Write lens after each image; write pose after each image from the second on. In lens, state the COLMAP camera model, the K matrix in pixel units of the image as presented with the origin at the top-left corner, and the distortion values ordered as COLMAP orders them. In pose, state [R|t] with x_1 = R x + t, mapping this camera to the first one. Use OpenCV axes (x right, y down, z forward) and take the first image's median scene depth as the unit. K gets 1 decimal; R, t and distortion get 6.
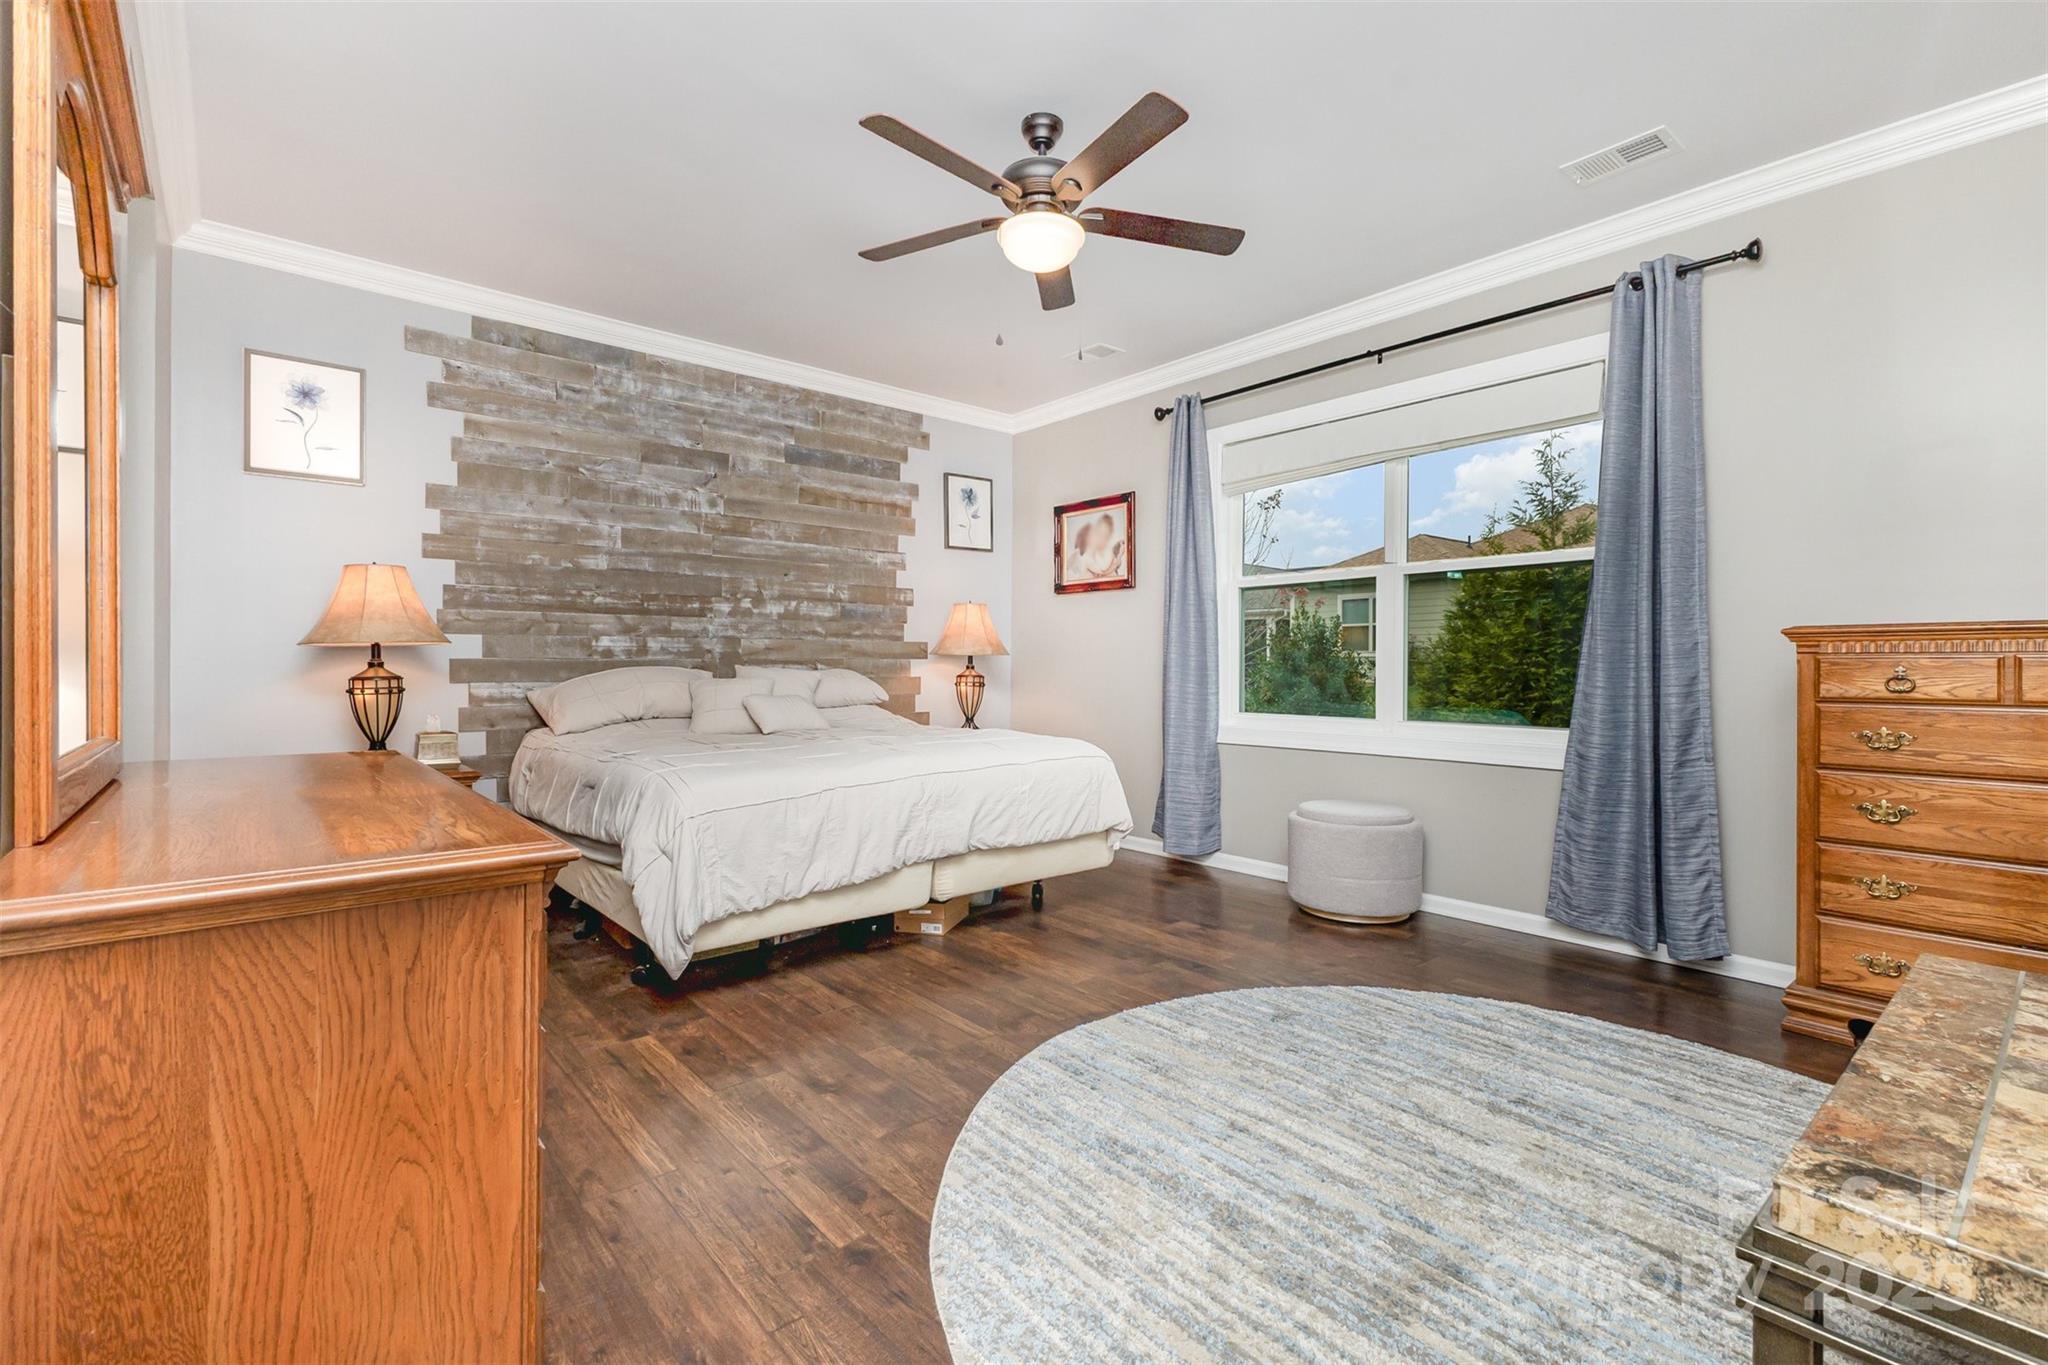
lens RADIAL K [[898.9, 0, 1030.4], [0, 898.9, 667.1], [0, 0, 1]] dist [0.006082, 0.001301]
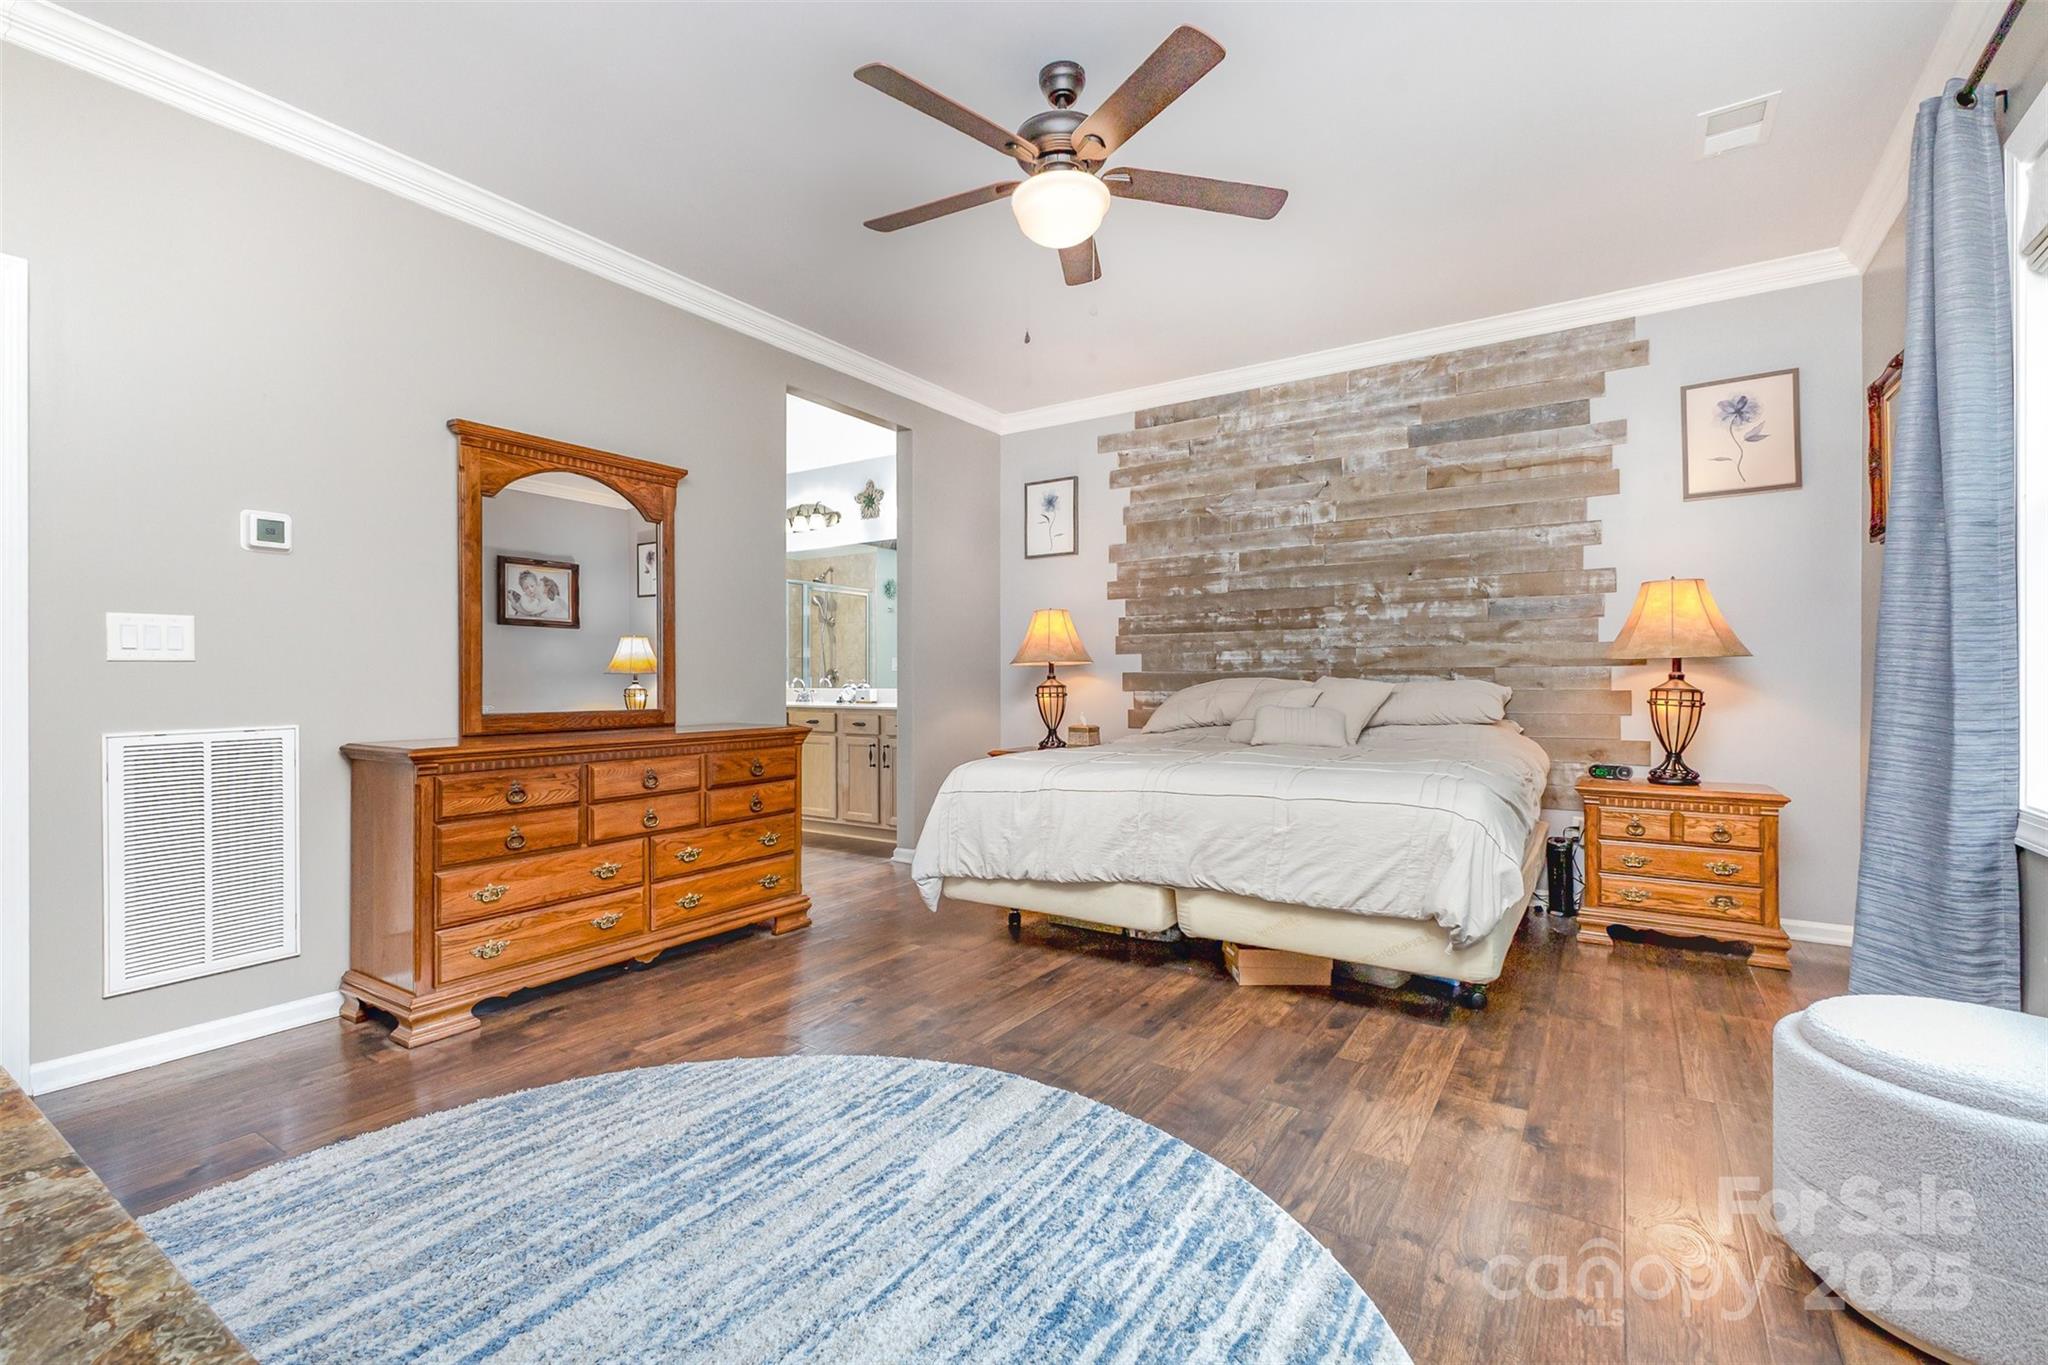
lens RADIAL K [[889.8, 0, 1021.9], [0, 889.8, 678.3], [0, 0, 1]] dist [0.002910, 0.000363]
pose [[0.278611, -0.004673, -0.960393, 0.508986], [0.003044, 0.999987, -0.003983, 0.003277], [0.960399, -0.001814, 0.278622, 0.422325]]
